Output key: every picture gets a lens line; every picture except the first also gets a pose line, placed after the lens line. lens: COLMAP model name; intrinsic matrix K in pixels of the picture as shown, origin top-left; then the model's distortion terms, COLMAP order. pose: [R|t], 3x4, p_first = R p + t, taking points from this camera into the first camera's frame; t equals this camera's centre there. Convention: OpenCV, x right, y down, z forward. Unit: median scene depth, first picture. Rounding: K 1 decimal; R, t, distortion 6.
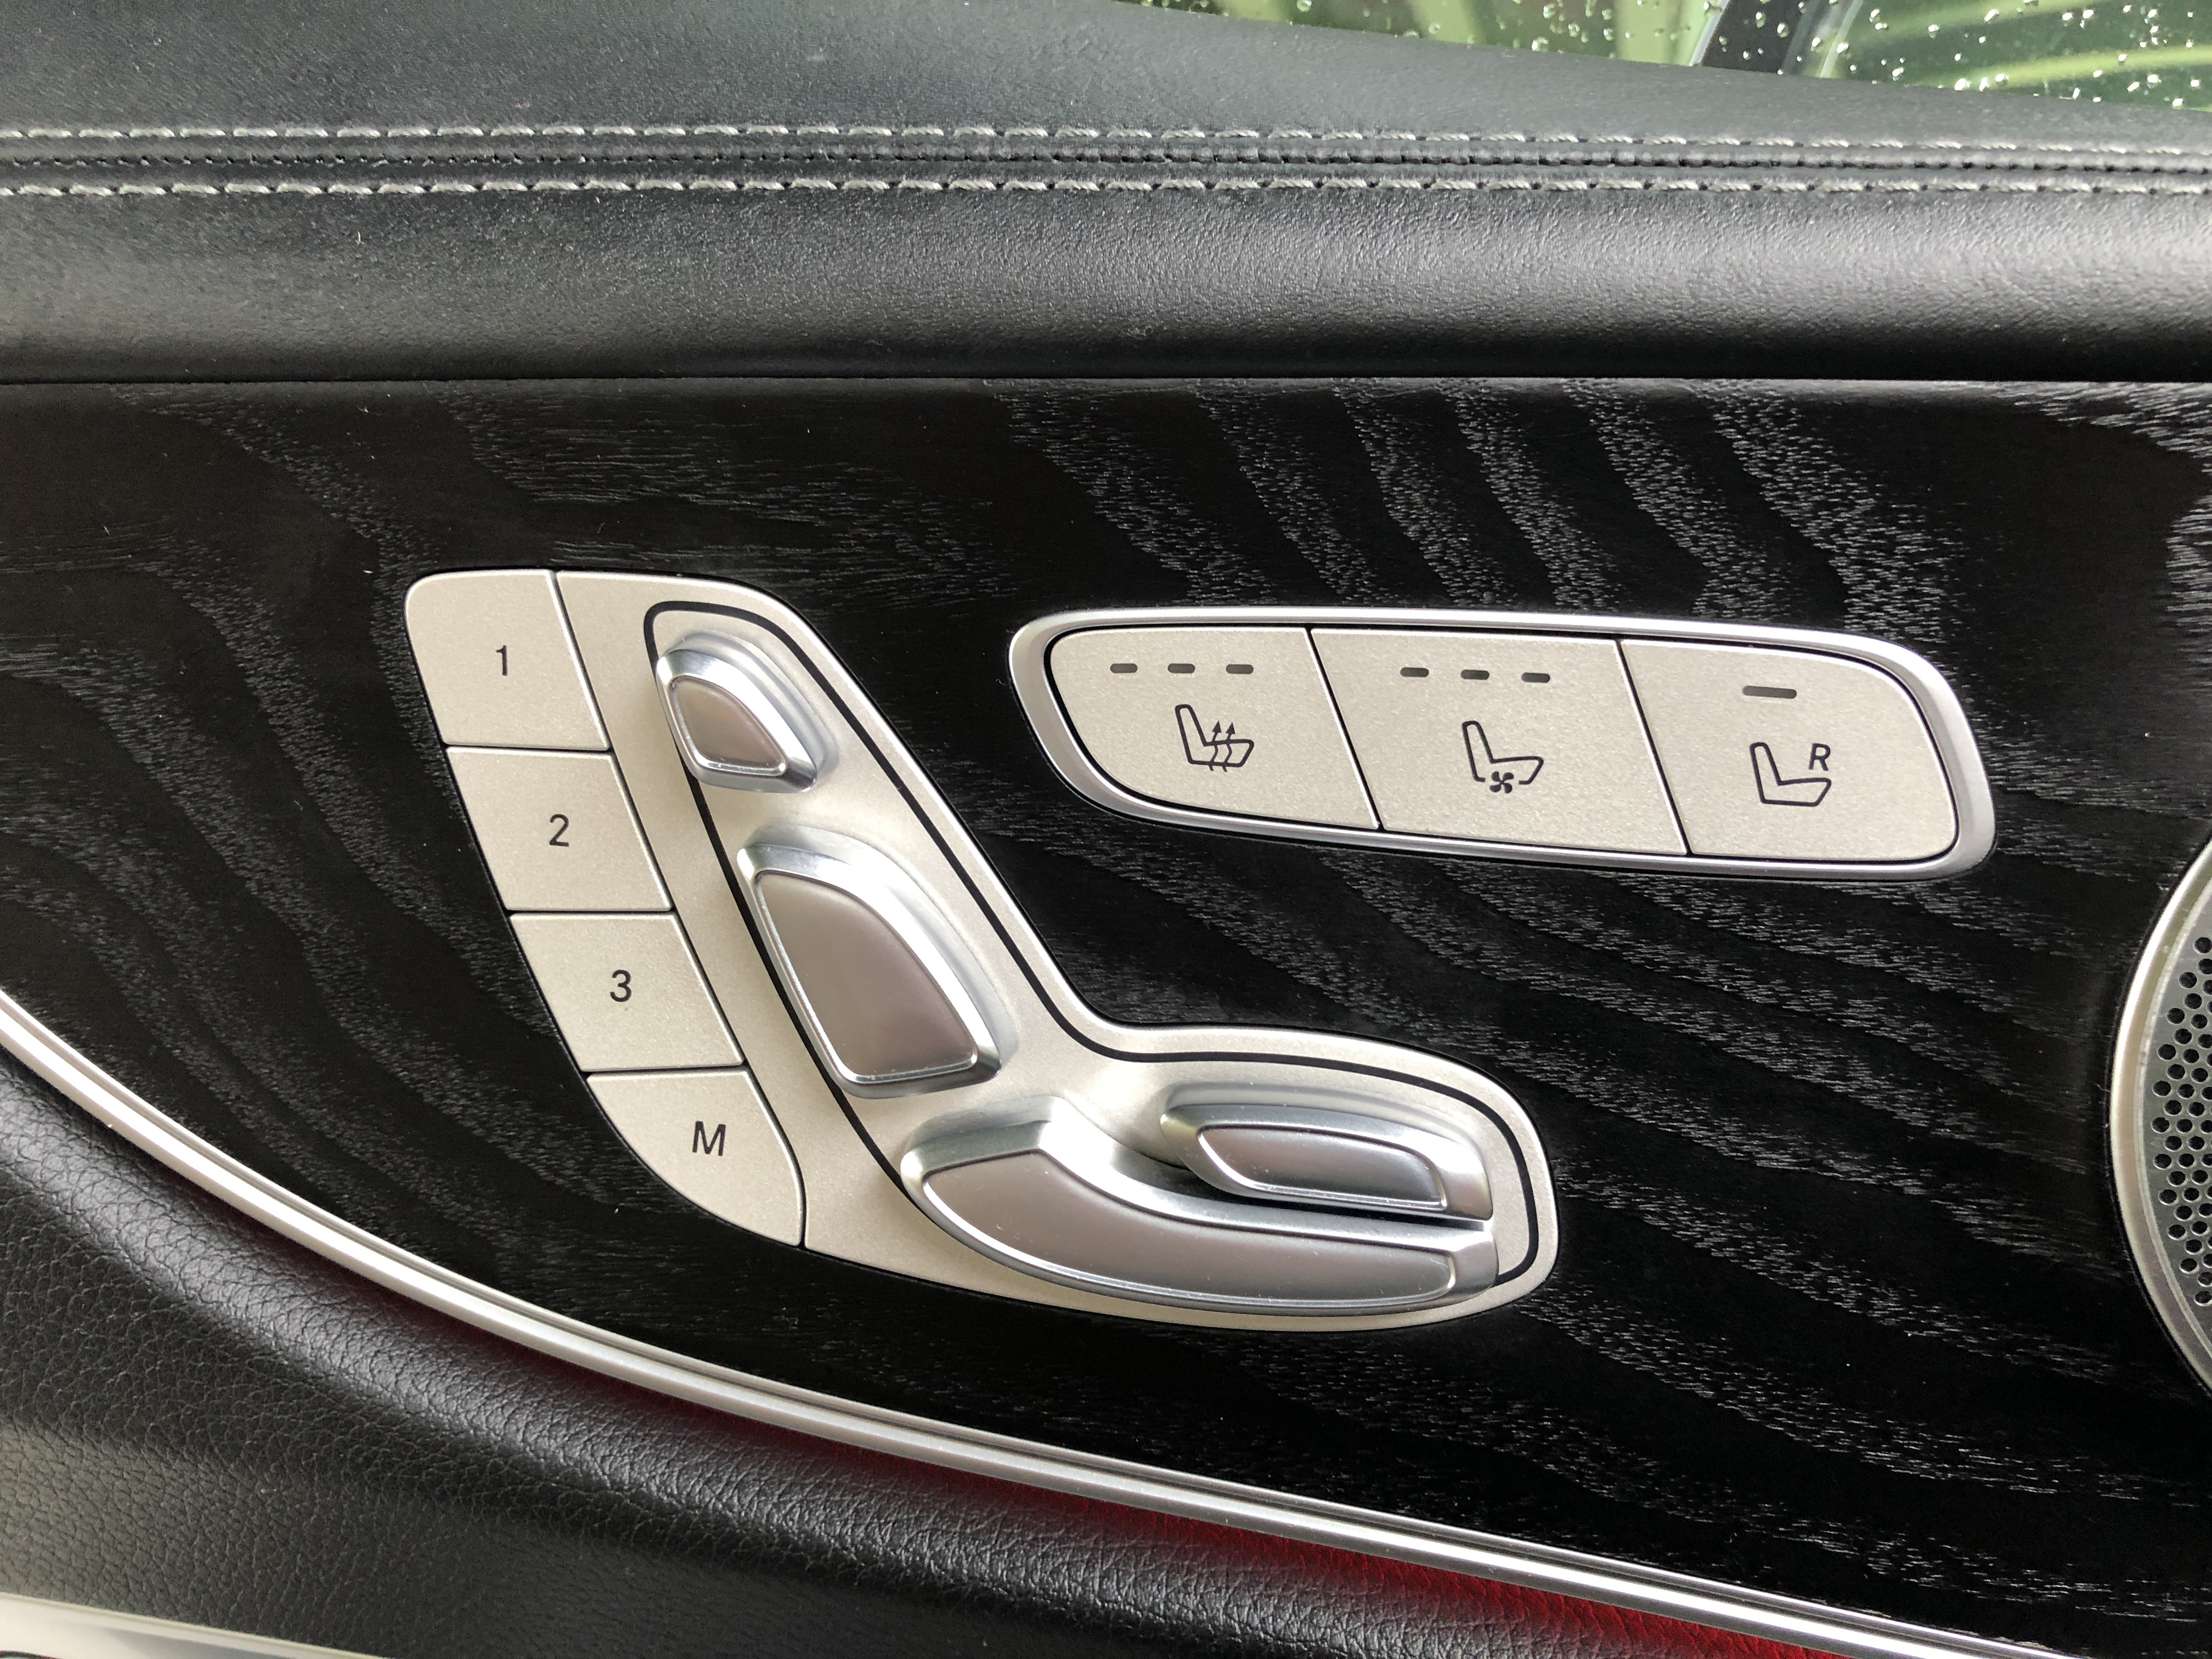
lens RADIAL K [[1848.7, 0, 1109.1], [0, 1848.7, 823.1], [0, 0, 1]] dist [-0.001892, -0.019703]
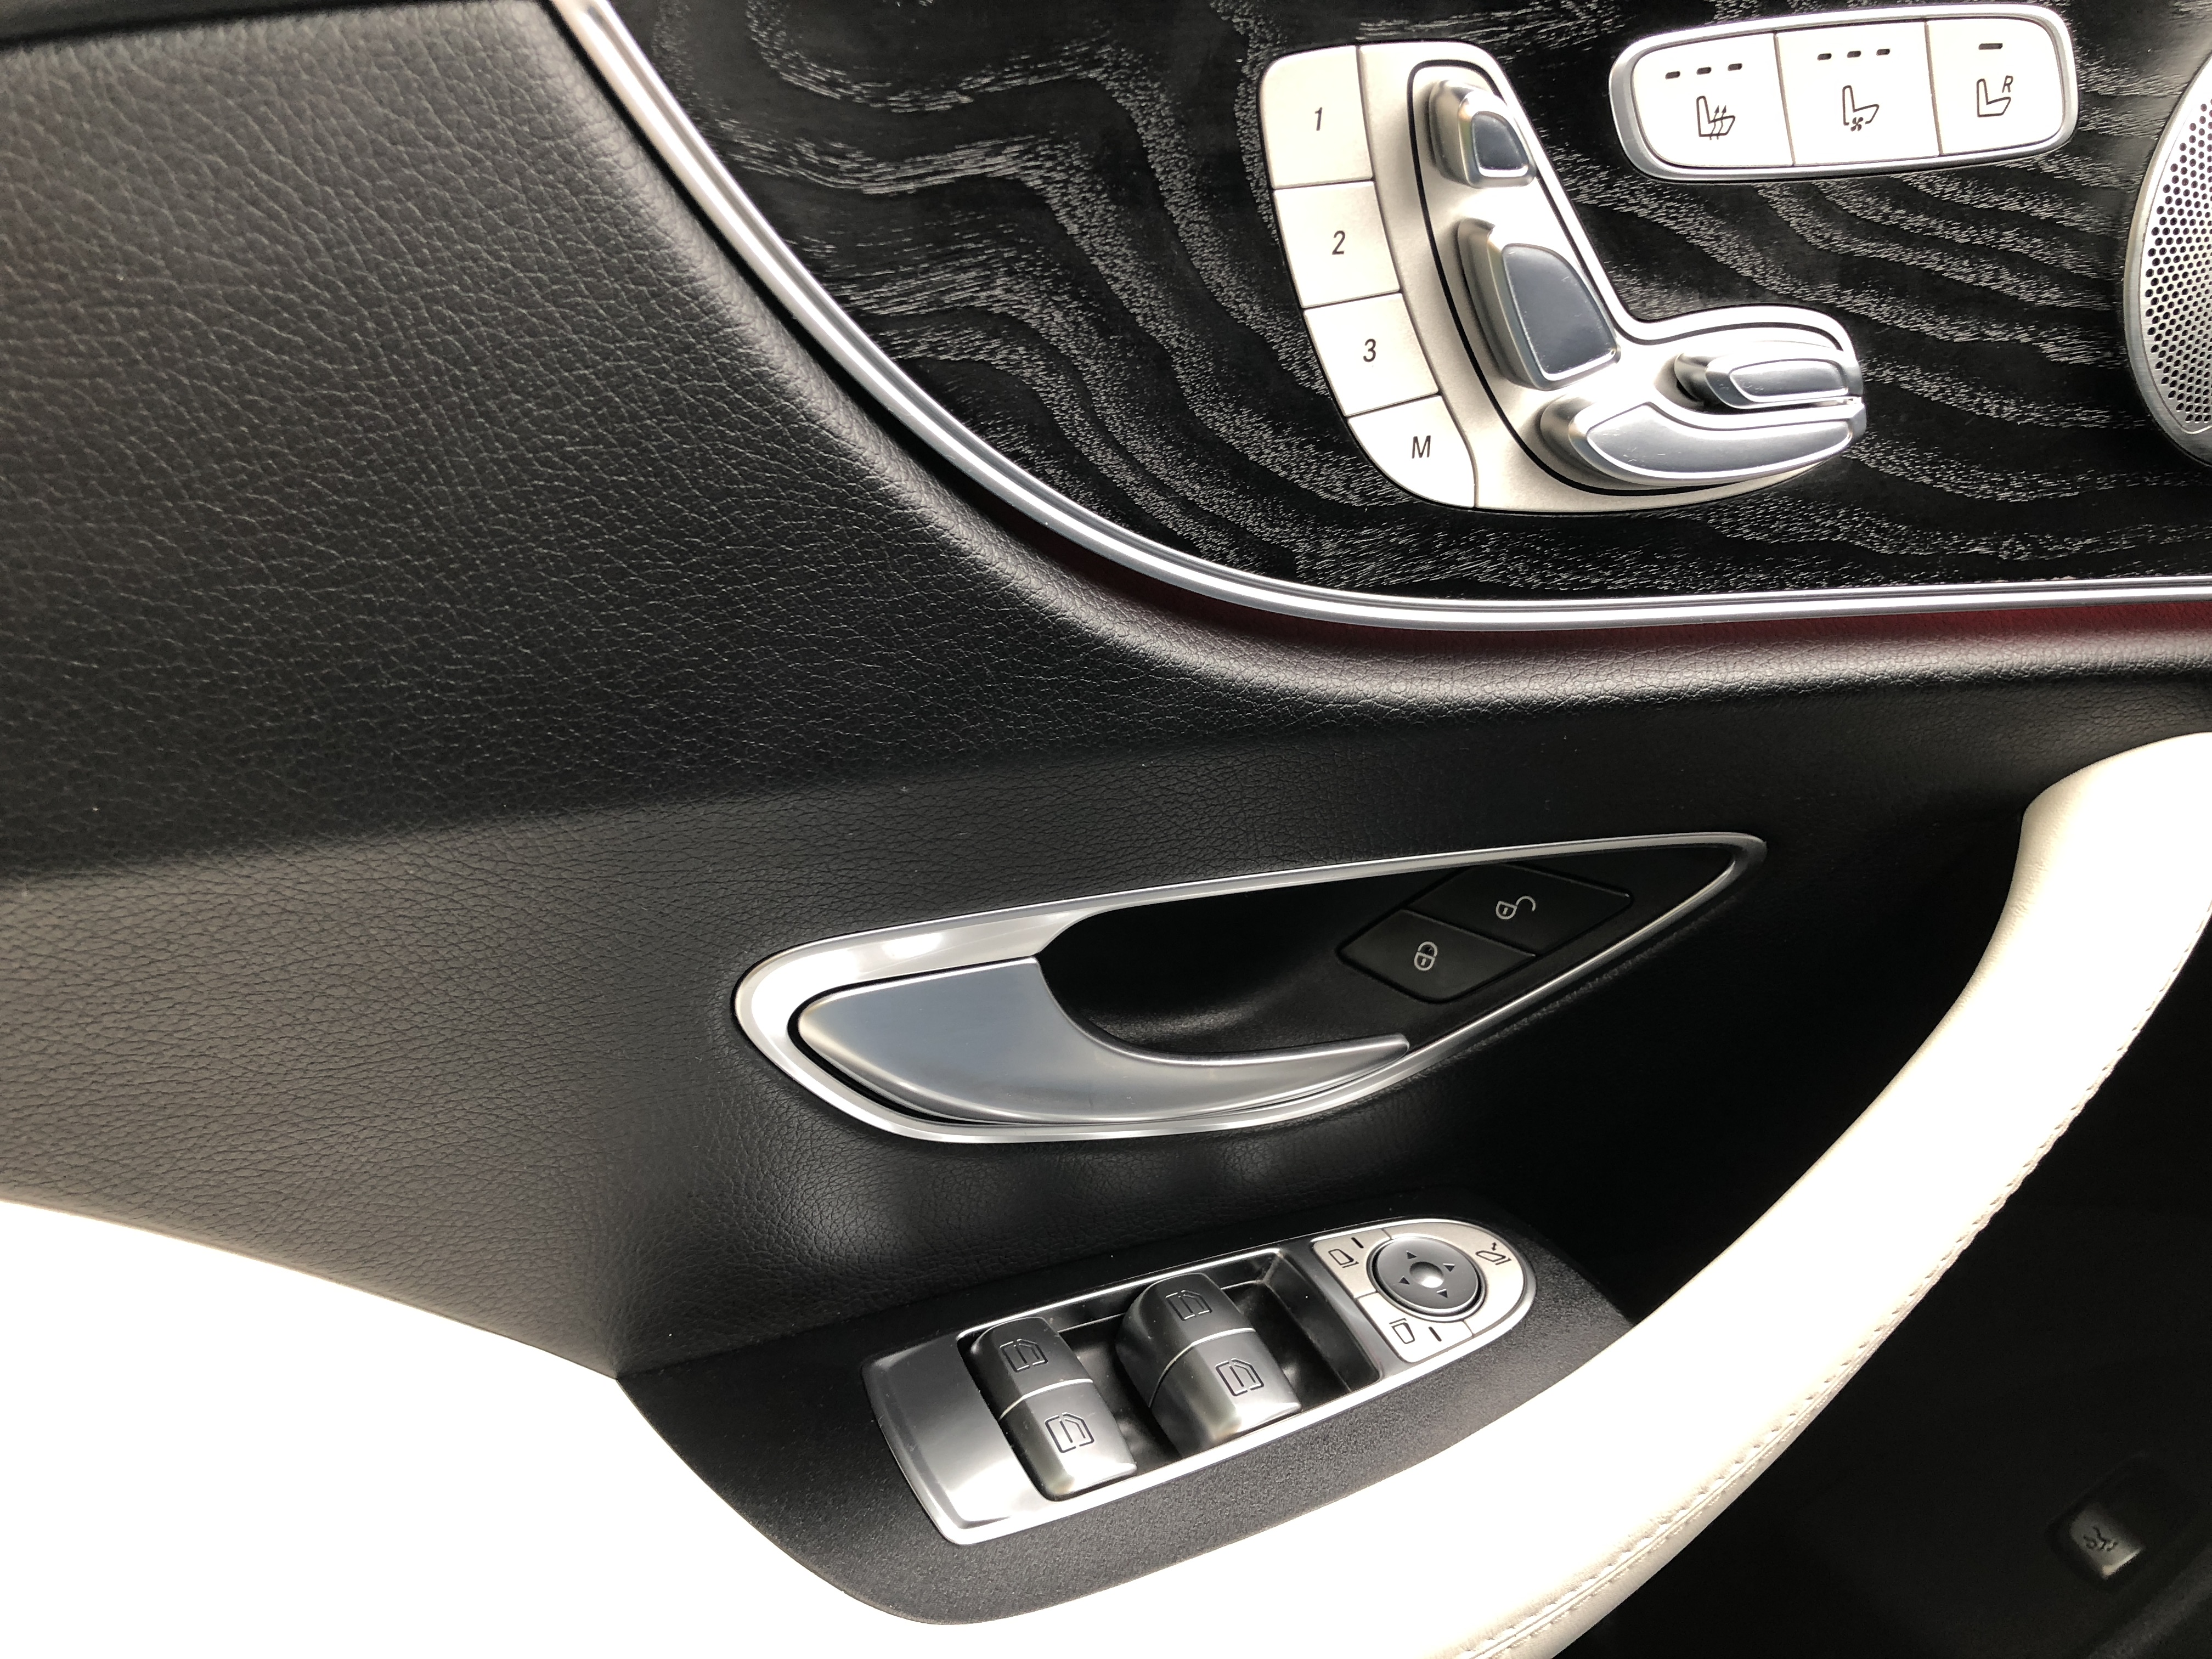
lens RADIAL K [[1826.3, 0, 1097.3], [0, 1826.3, 817.5], [0, 0, 1]] dist [0.001030, 0.017325]
pose [[0.885916, -0.262115, 0.382687, -1.131434], [0.150177, 0.942675, 0.298012, -0.026441], [-0.438862, -0.206543, 0.874494, -0.241344]]
